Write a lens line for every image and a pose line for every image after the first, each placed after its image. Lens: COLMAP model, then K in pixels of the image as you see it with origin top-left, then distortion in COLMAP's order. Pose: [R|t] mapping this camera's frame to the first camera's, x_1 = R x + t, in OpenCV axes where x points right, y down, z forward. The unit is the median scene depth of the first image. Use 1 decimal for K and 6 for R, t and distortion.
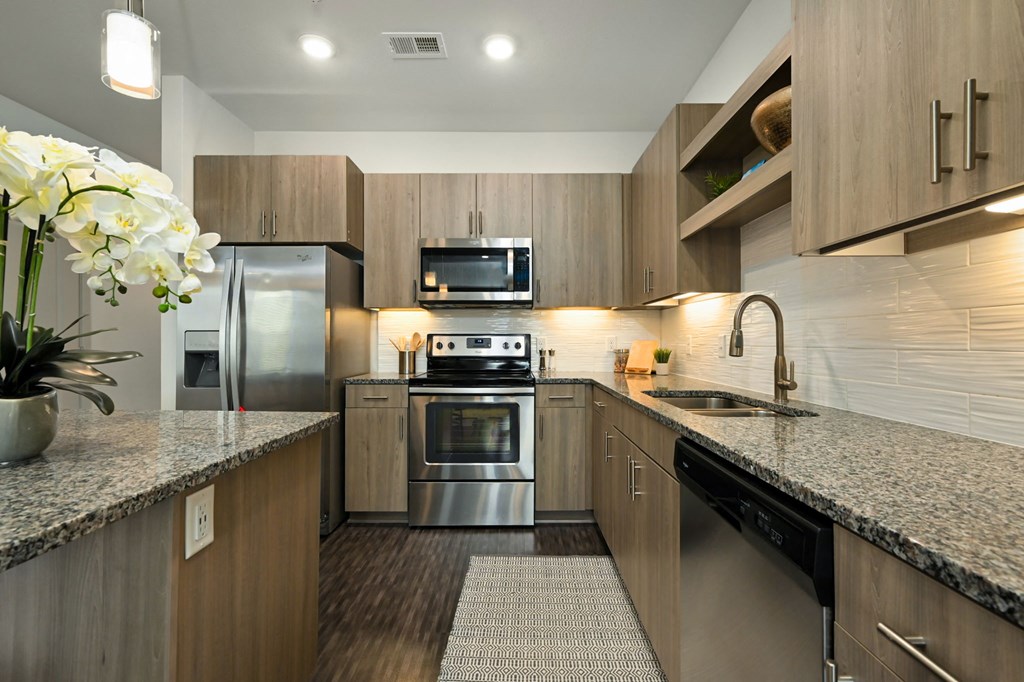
lens RADIAL K [[444.7, 0, 512.0], [0, 444.7, 341.0], [0, 0, 1]] dist [-0.000323, 0.000386]
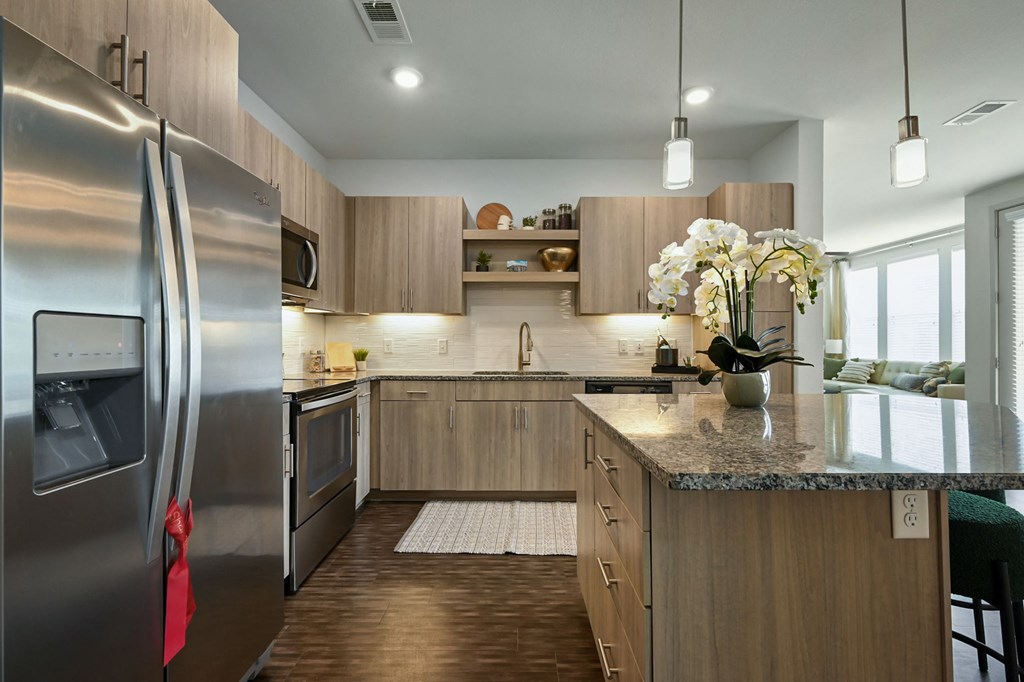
lens RADIAL K [[444.7, 0, 512.0], [0, 444.7, 341.0], [0, 0, 1]] dist [-0.000323, 0.000386]
pose [[0.010262, -0.003766, 0.999940, -1.591887], [-0.006815, 0.999969, 0.003836, -0.021610], [-0.999924, -0.006854, 0.010236, 1.021461]]
